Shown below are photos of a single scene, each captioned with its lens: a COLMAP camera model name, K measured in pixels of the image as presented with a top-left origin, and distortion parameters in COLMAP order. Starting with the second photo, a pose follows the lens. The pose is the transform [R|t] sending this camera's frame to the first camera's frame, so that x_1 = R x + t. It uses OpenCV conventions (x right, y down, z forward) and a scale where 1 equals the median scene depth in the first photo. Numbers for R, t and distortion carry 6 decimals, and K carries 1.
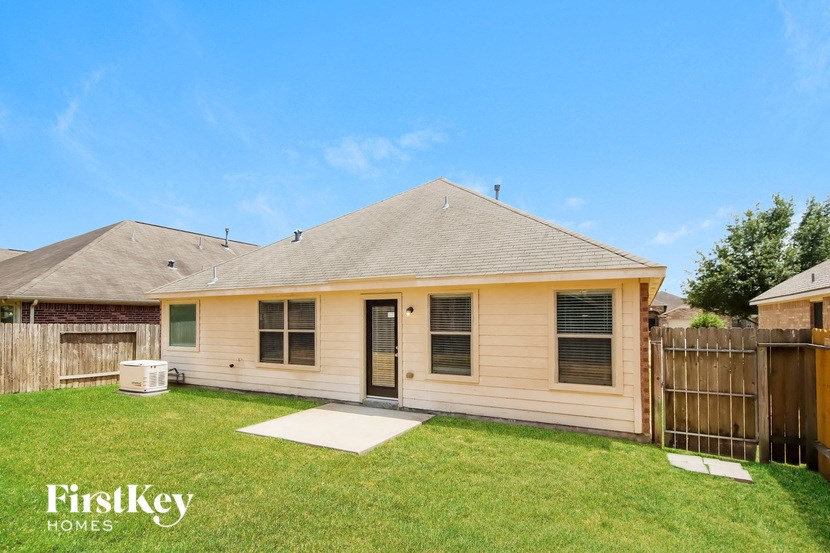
lens RADIAL K [[419.1, 0, 415.5], [0, 419.1, 312.1], [0, 0, 1]] dist [0.002674, 0.000407]
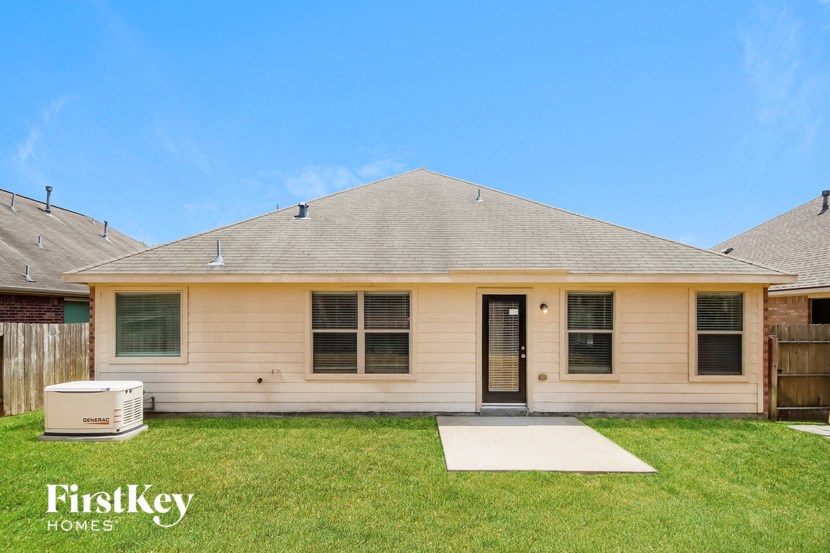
lens RADIAL K [[398.7, 0, 414.3], [0, 398.7, 319.8], [0, 0, 1]] dist [-0.000680, -0.000200]
pose [[0.883651, -0.000333, 0.468146, -0.634585], [-0.011709, 0.999671, 0.022814, 0.006252], [-0.468000, -0.025641, 0.883356, 0.333075]]
